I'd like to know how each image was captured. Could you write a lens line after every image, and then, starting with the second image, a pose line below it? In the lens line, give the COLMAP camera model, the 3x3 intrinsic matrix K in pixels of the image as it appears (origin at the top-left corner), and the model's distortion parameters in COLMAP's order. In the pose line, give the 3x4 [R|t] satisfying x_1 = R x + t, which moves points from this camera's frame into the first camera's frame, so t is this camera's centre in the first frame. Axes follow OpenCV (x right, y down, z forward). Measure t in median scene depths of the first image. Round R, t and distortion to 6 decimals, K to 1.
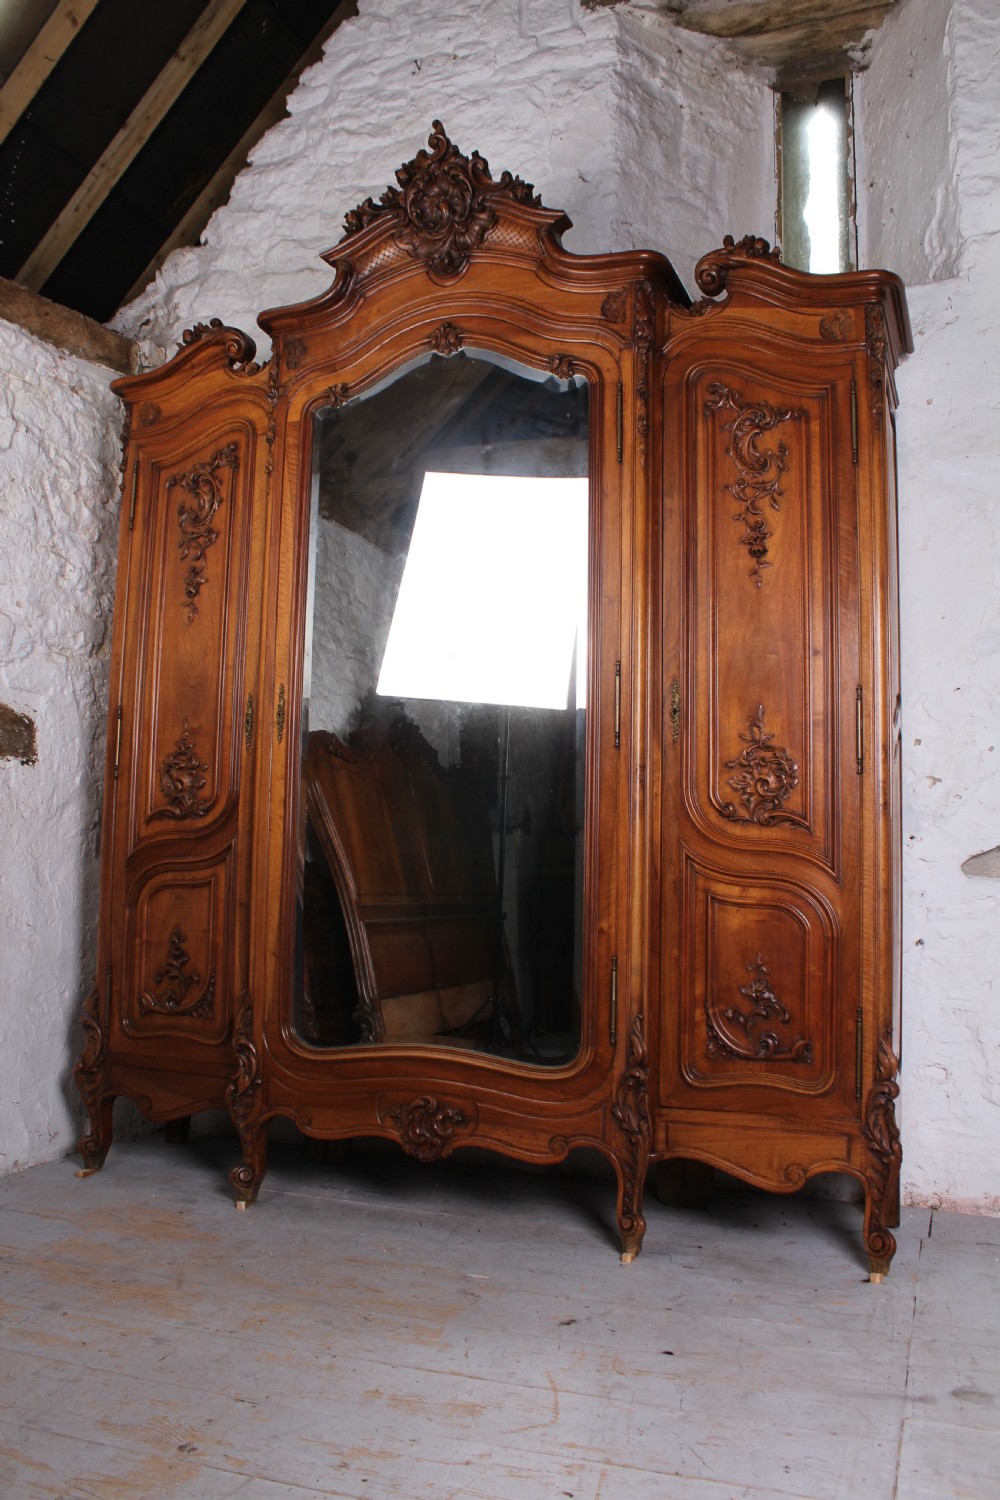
lens RADIAL K [[1289.0, 0, 500.0], [0, 1289.0, 750.0], [0, 0, 1]] dist [-0.184995, 0.194463]
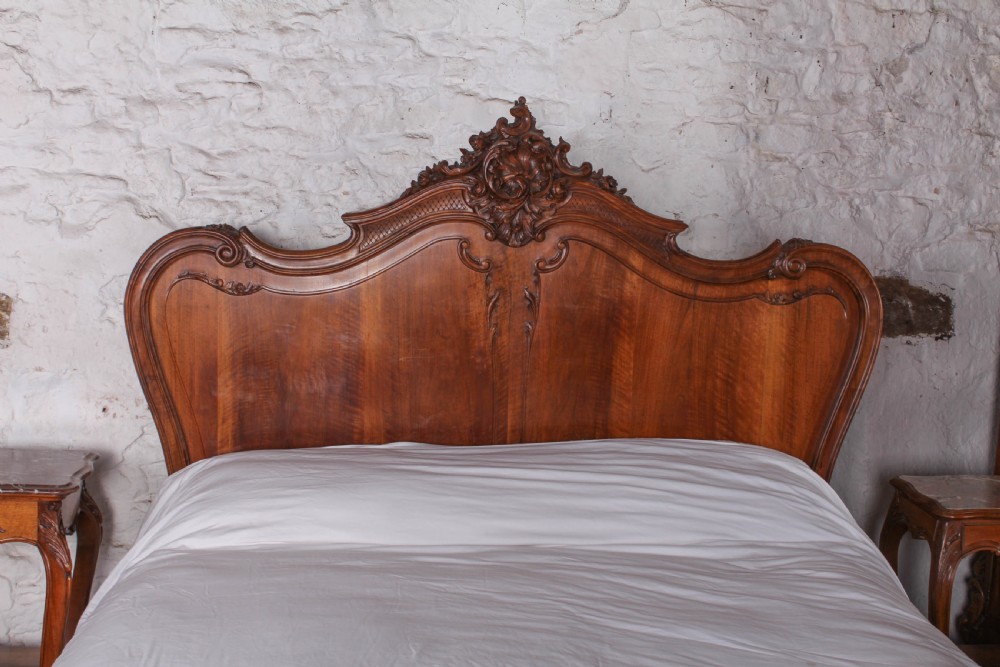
lens RADIAL K [[1303.6, 0, 500.0], [0, 1303.6, 333.5], [0, 0, 1]] dist [-0.052498, 0.064911]
pose [[0.603447, 0.107903, -0.790069, 0.285401], [0.040030, 0.985454, 0.165163, -0.198423], [0.796398, -0.131294, 0.590350, 0.036570]]
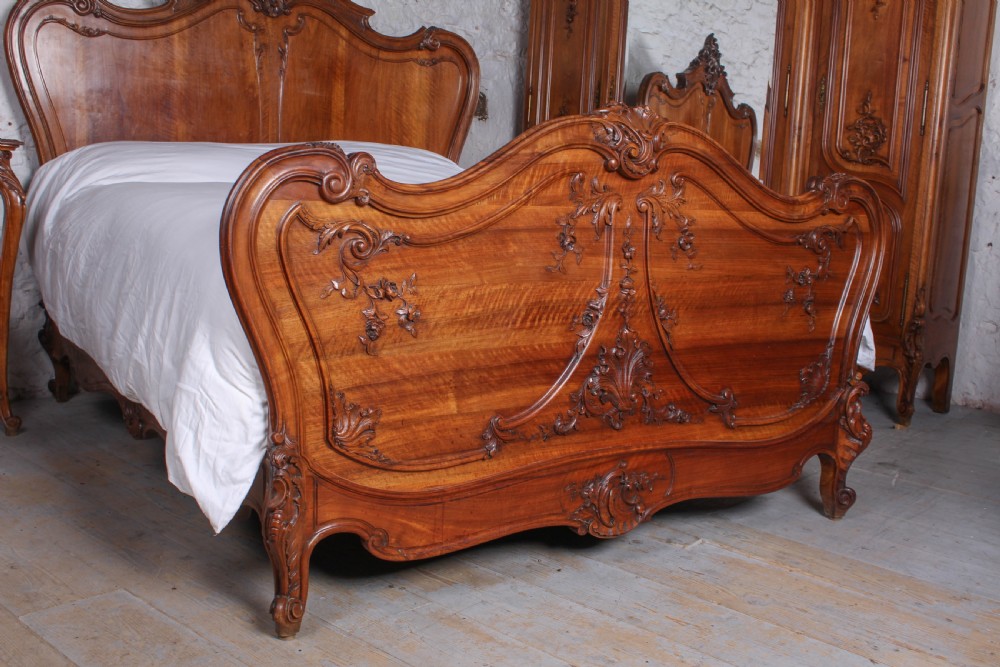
lens RADIAL K [[1051.6, 0, 504.2], [0, 1051.6, 349.6], [0, 0, 1]] dist [-0.127055, 0.151081]
pose [[0.918194, 0.093510, -0.384936, 0.261614], [-0.001348, 0.972471, 0.233020, -0.018027], [0.396129, -0.213439, 0.893043, -0.390334]]
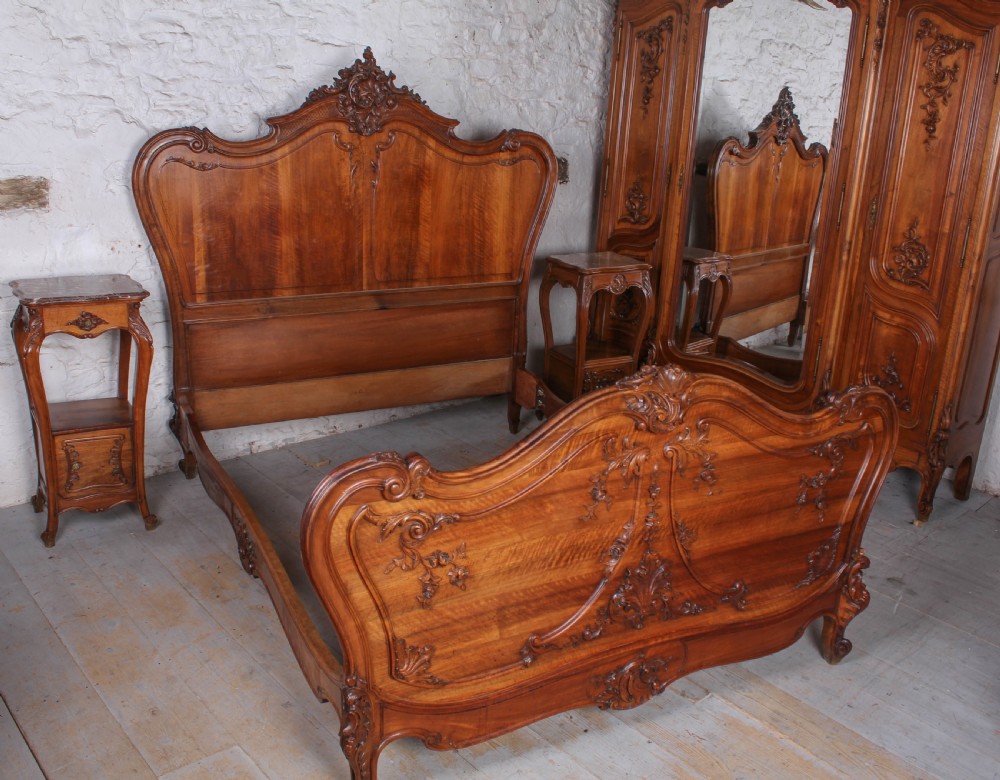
lens RADIAL K [[975.4, 0, 512.4], [0, 975.4, 395.0], [0, 0, 1]] dist [-0.170348, 0.147991]
pose [[0.875852, 0.183145, -0.446477, 0.285346], [-0.001120, 0.925956, 0.377630, -0.254041], [0.482579, -0.330248, 0.811205, -0.355873]]
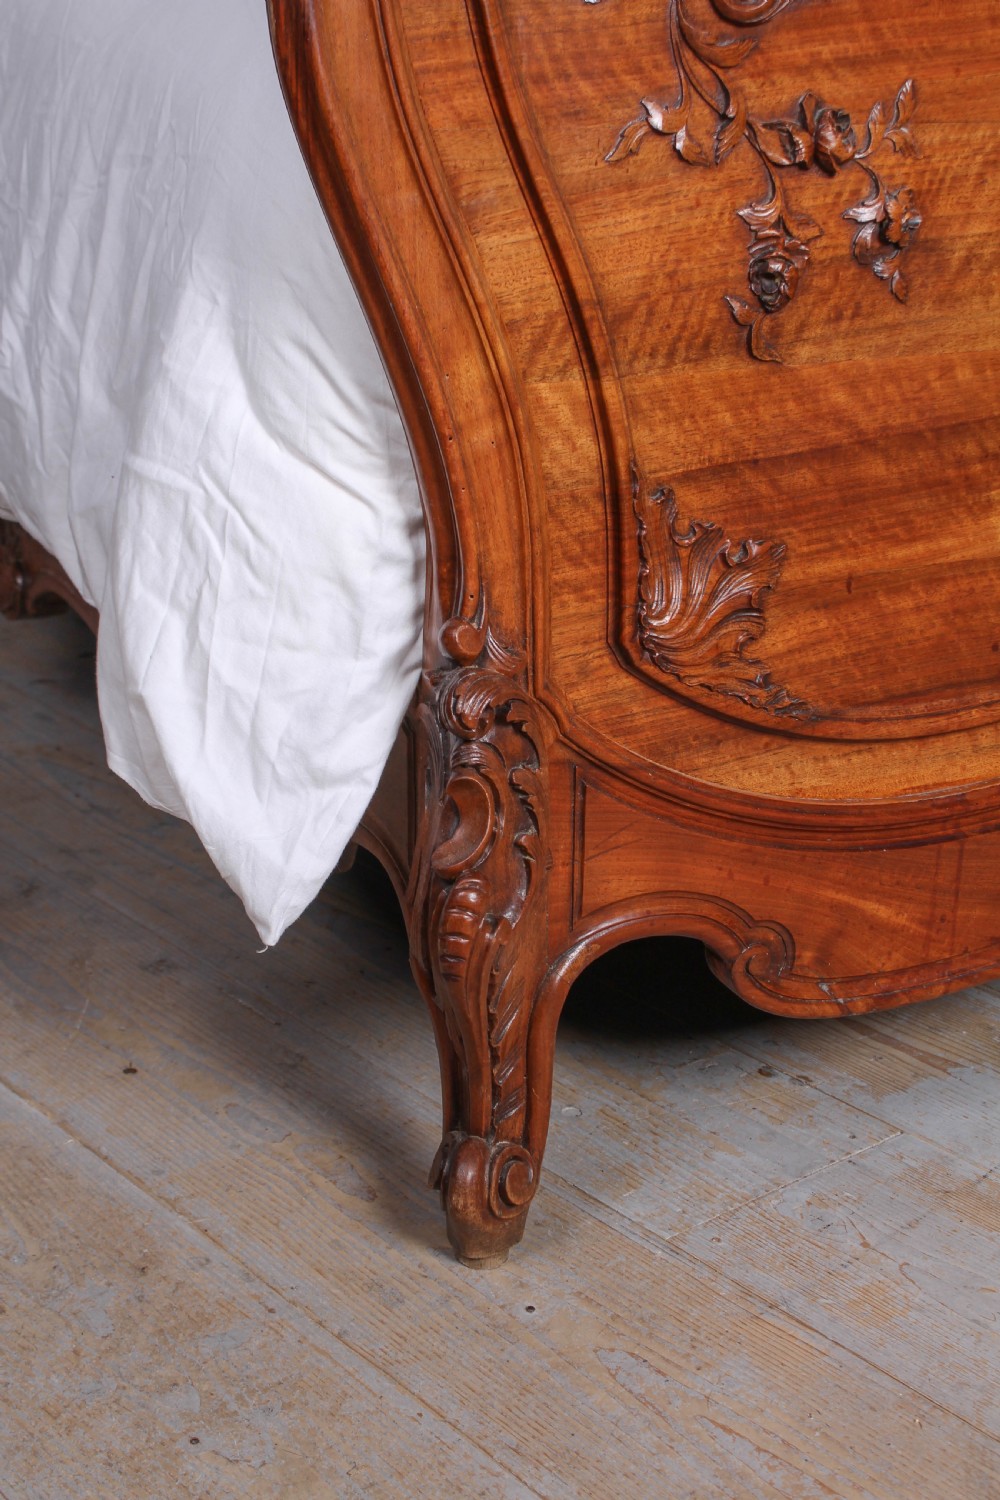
lens RADIAL K [[2187.2, 0, 457.2], [0, 2187.2, 750.4], [0, 0, 1]] dist [-0.047889, 0.081509]
pose [[0.854917, 0.168518, -0.490631, 0.119198], [0.038484, 0.922559, 0.383931, 0.037734], [0.517335, -0.347111, 0.782227, -0.236569]]
